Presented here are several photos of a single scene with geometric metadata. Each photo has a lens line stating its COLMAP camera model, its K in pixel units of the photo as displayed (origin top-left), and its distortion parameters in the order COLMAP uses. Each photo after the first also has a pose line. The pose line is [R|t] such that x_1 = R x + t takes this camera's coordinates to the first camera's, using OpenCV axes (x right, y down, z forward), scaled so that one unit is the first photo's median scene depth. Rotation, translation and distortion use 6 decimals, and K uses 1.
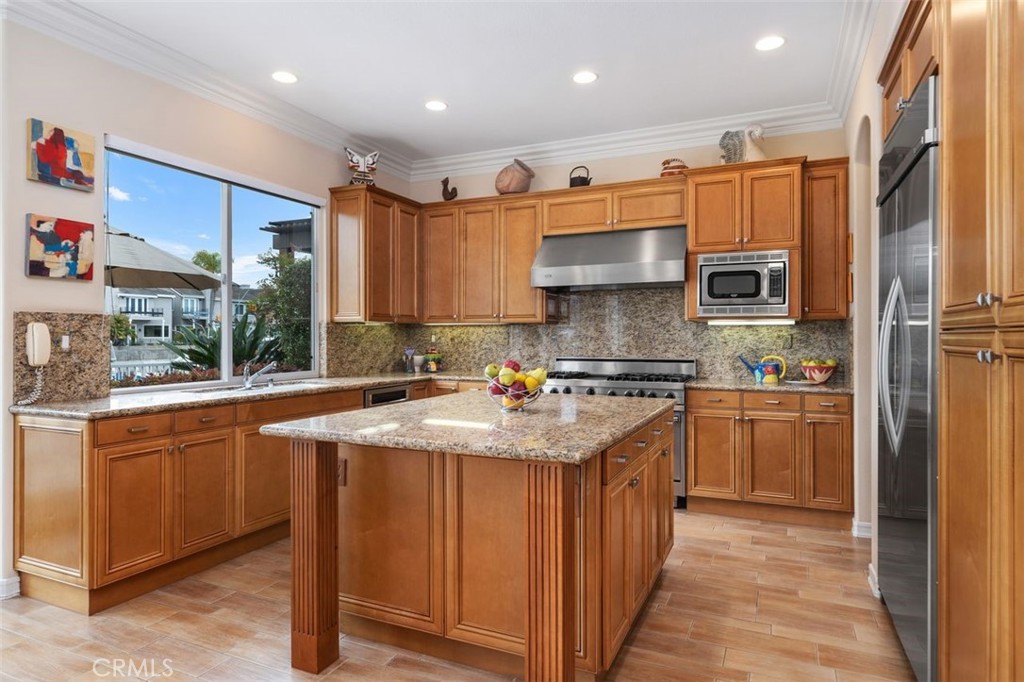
lens RADIAL K [[598.7, 0, 511.2], [0, 598.7, 335.6], [0, 0, 1]] dist [-0.000122, -0.000619]
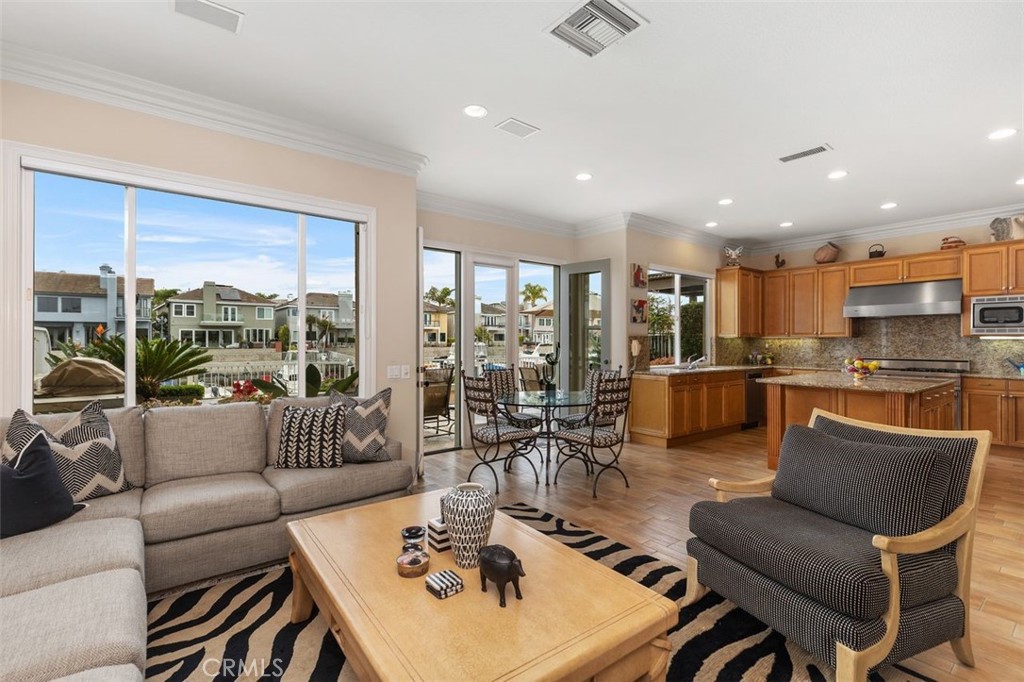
lens RADIAL K [[462.0, 0, 507.6], [0, 462.0, 339.9], [0, 0, 1]] dist [0.001197, 0.000086]
pose [[0.884810, 0.001357, -0.465949, -0.211877], [-0.001538, 0.999999, -0.000009, -0.013134], [0.465949, 0.000725, 0.884811, -0.681199]]
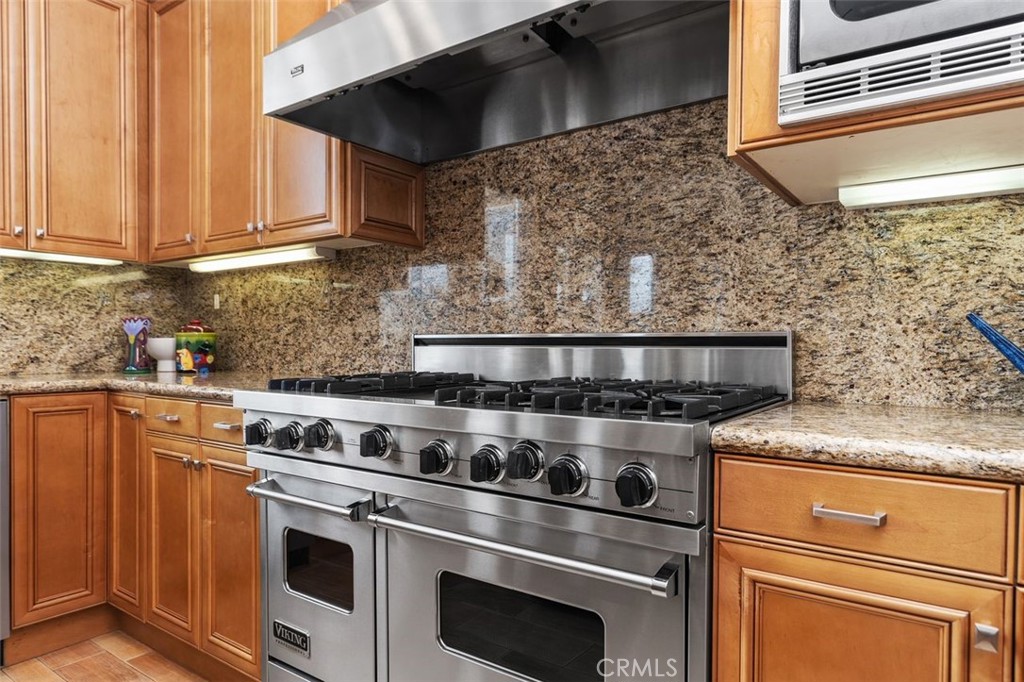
lens RADIAL K [[642.3, 0, 513.9], [0, 642.3, 355.9], [0, 0, 1]] dist [0.003193, 0.001203]
pose [[0.982503, 0.008129, -0.186069, 0.237362], [-0.004774, 0.999818, 0.018471, 0.045724], [0.186185, -0.017260, 0.982363, 0.681698]]
